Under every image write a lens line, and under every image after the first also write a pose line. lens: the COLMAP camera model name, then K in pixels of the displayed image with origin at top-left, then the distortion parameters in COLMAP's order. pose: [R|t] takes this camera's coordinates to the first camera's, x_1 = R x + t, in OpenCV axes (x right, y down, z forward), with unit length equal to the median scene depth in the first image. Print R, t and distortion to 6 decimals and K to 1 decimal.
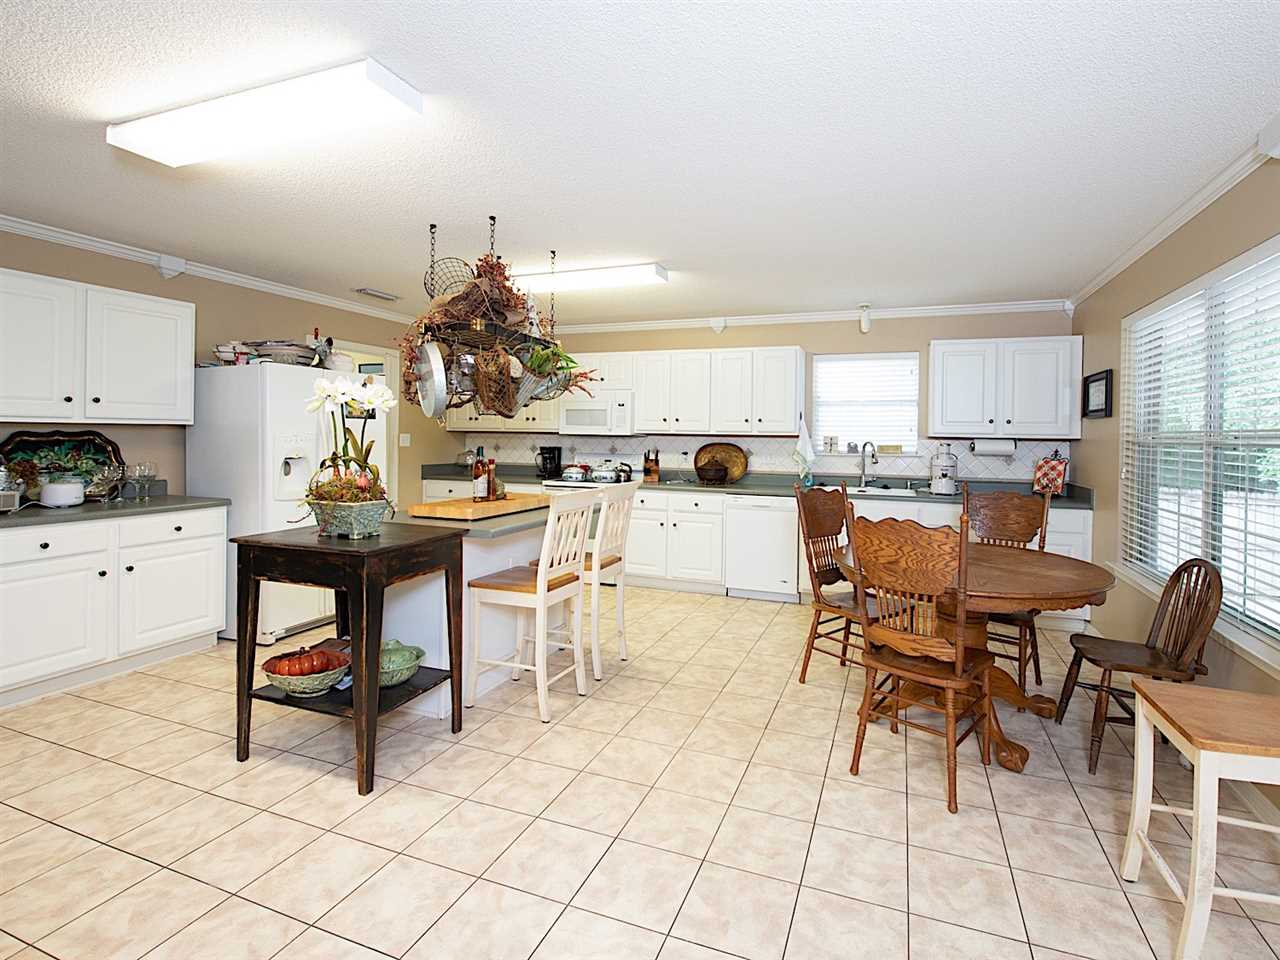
lens RADIAL K [[635.8, 0, 642.3], [0, 635.8, 442.2], [0, 0, 1]] dist [0.000117, 0.000042]
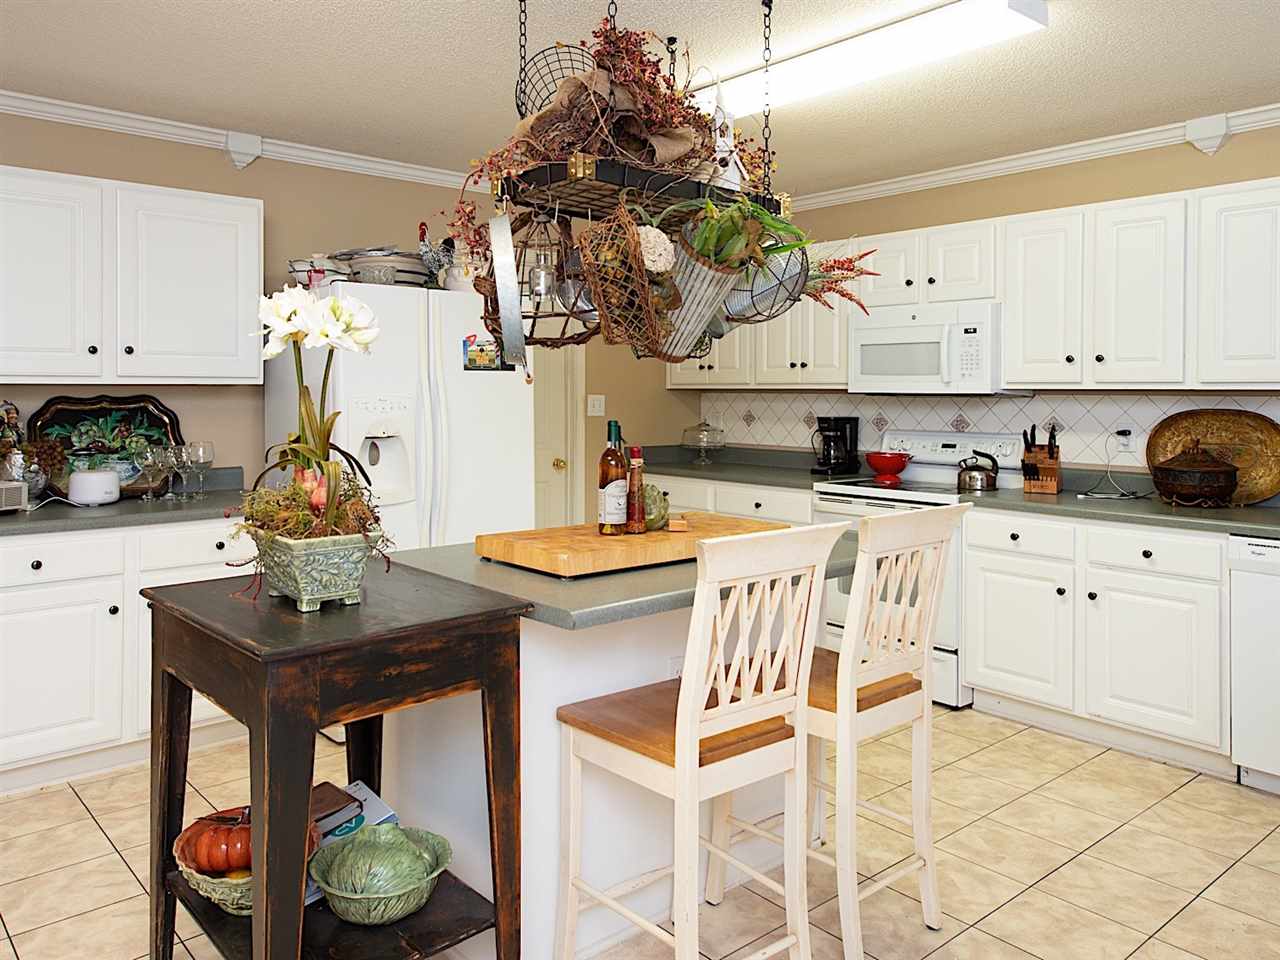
lens RADIAL K [[928.5, 0, 637.2], [0, 928.5, 392.5], [0, 0, 1]] dist [0.028479, 0.002813]
pose [[0.893078, -0.009998, -0.449790, 0.077278], [0.004389, 0.999899, -0.013511, -0.004830], [0.449880, 0.010092, 0.893032, 0.337179]]
